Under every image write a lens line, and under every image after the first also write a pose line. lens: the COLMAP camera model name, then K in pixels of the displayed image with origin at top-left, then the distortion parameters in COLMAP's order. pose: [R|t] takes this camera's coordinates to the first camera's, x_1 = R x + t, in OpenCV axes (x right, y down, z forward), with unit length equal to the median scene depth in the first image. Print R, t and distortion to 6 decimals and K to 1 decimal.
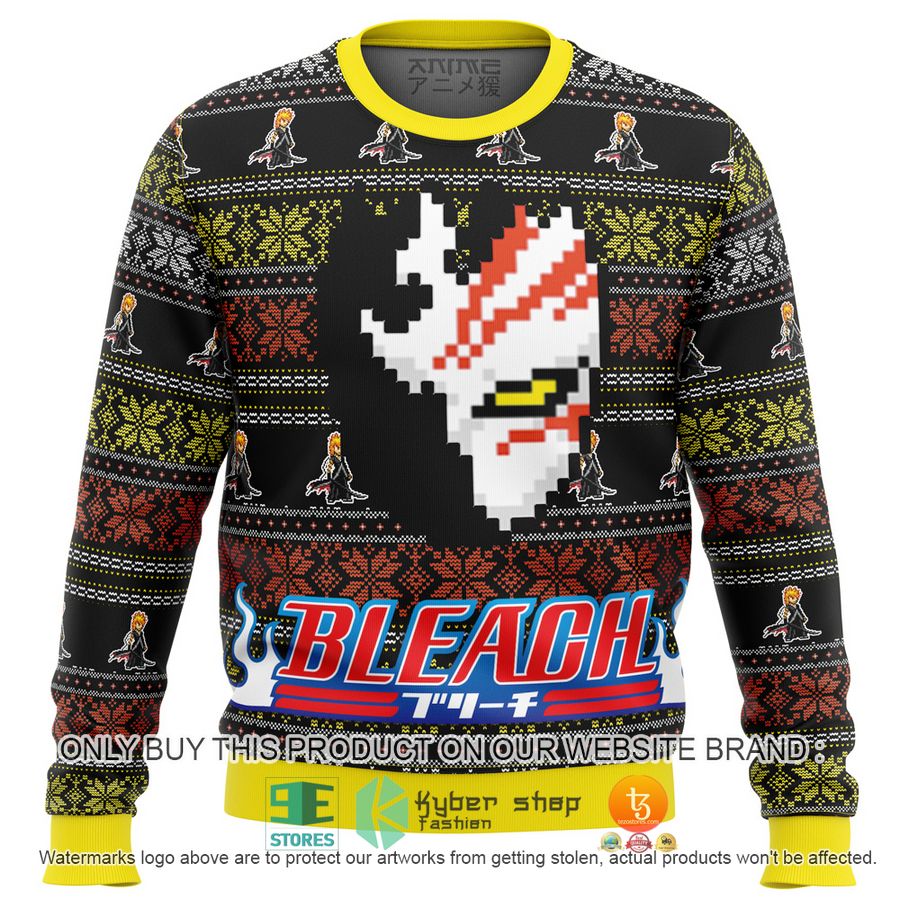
lens RADIAL K [[3729.5, 0, 450.0], [0, 3729.5, 450.0], [0, 0, 1]] dist [-0.071405, -2.318665]
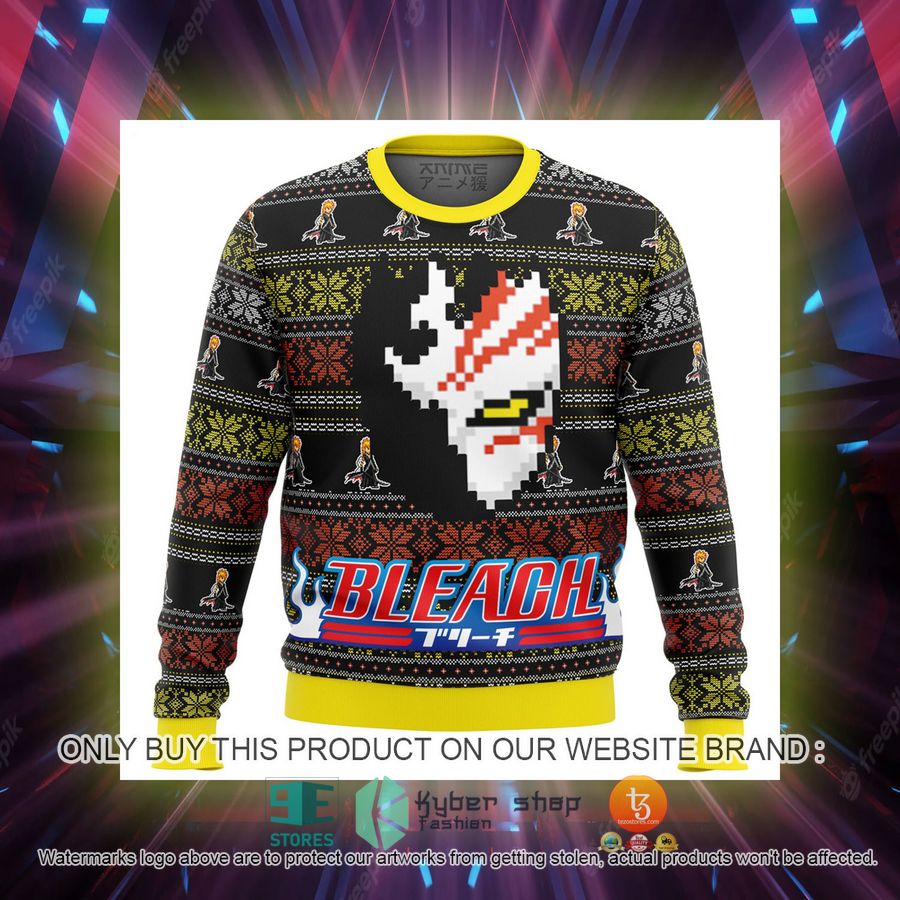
lens RADIAL K [[3729.5, 0, 450.0], [0, 3729.5, 450.0], [0, 0, 1]] dist [-0.071405, -2.318665]
pose [[1.000000, 0.000002, 0.000001, -0.000081], [-0.000002, 1.000000, -0.000002, -0.000078], [-0.000001, 0.000002, 1.000000, -0.364174]]
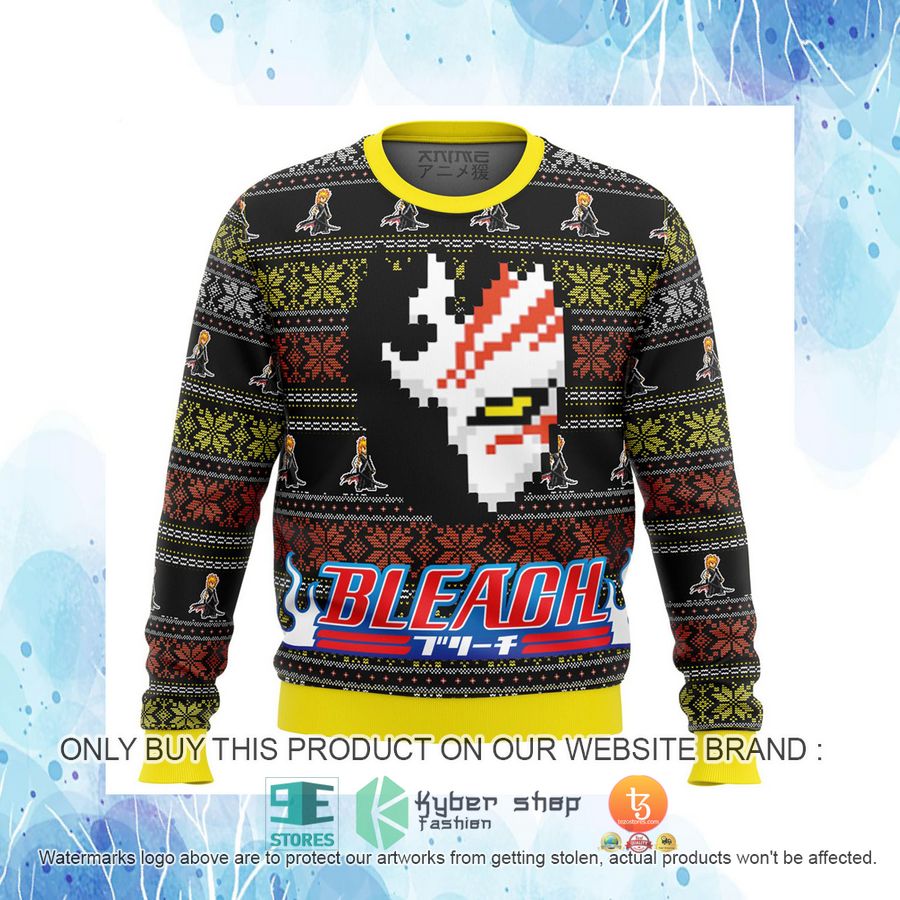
lens RADIAL K [[3729.5, 0, 450.0], [0, 3729.5, 450.0], [0, 0, 1]] dist [-0.071405, -2.318665]
pose [[1.000000, 0.000000, 0.000000, -0.000080], [0.000000, 1.000000, -0.000002, -0.000077], [0.000000, 0.000002, 1.000000, -0.307078]]
